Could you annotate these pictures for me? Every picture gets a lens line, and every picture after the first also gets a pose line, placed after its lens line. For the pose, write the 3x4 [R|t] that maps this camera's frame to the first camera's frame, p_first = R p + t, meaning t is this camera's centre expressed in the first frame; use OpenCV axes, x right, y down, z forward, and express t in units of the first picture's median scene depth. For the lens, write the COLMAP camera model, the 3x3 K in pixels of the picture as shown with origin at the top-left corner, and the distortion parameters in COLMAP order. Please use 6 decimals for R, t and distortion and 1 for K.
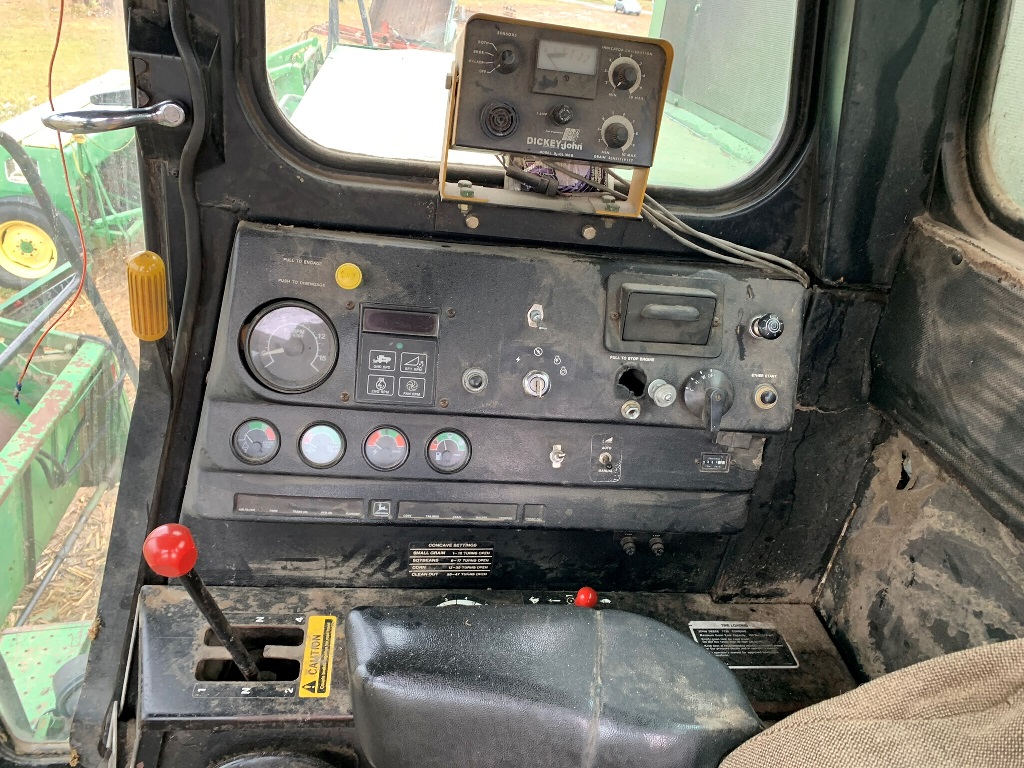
lens RADIAL K [[797.9, 0, 512.0], [0, 797.9, 384.0], [0, 0, 1]] dist [0.052559, -0.070543]
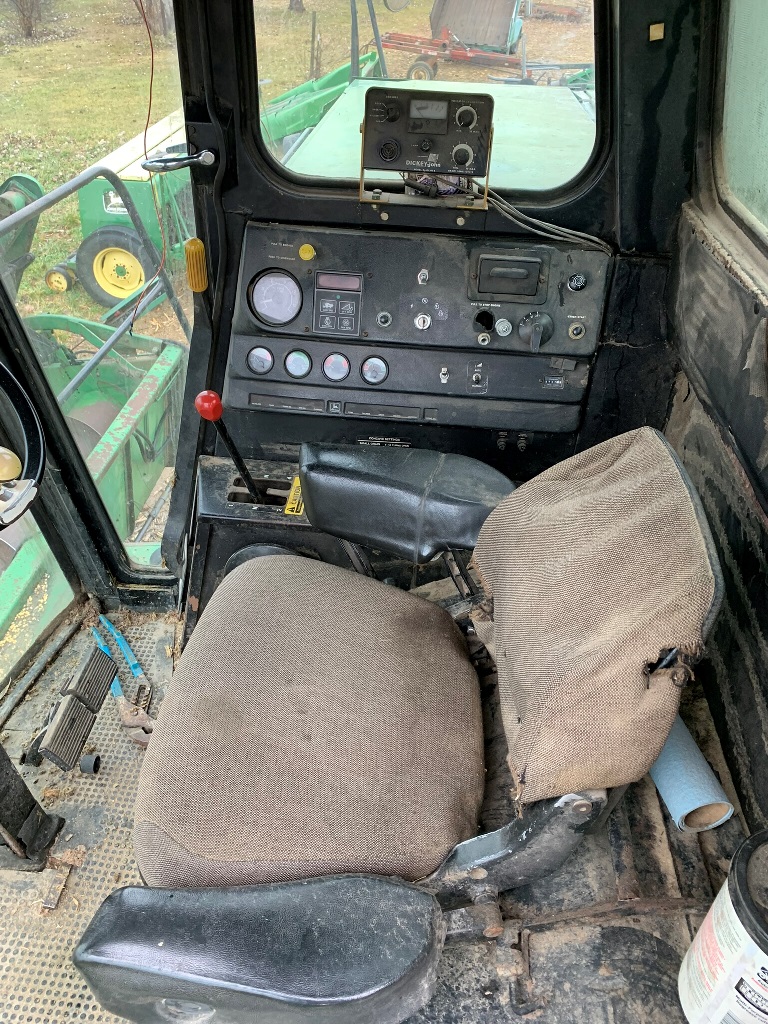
lens RADIAL K [[781.9, 0, 372.0], [0, 781.9, 504.7], [0, 0, 1]] dist [0.019129, -0.017551]
pose [[0.972226, 0.048858, -0.228888, 0.302974], [-0.018542, 0.990973, 0.132774, 0.154502], [0.233309, -0.124842, 0.964355, -0.566069]]
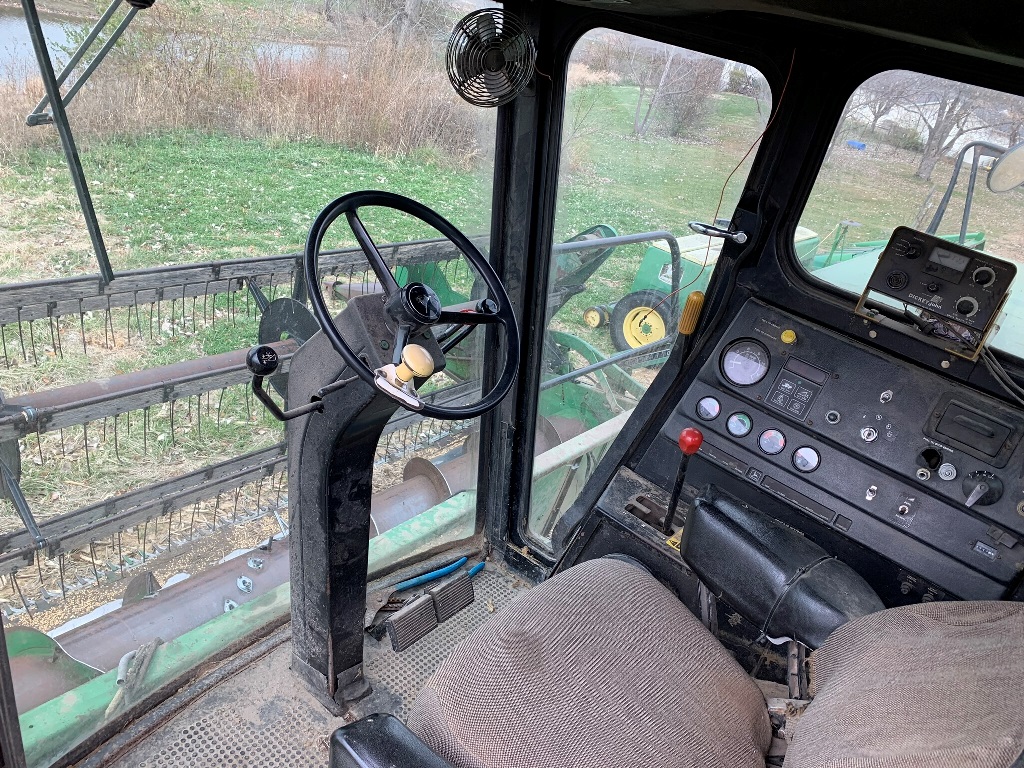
lens RADIAL K [[770.7, 0, 493.2], [0, 770.7, 389.7], [0, 0, 1]] dist [-0.003710, -0.004280]
pose [[0.689052, 0.352664, -0.633116, 0.466307], [-0.449191, 0.893393, 0.008769, 0.250062], [0.568714, 0.278347, 0.774007, -0.696822]]
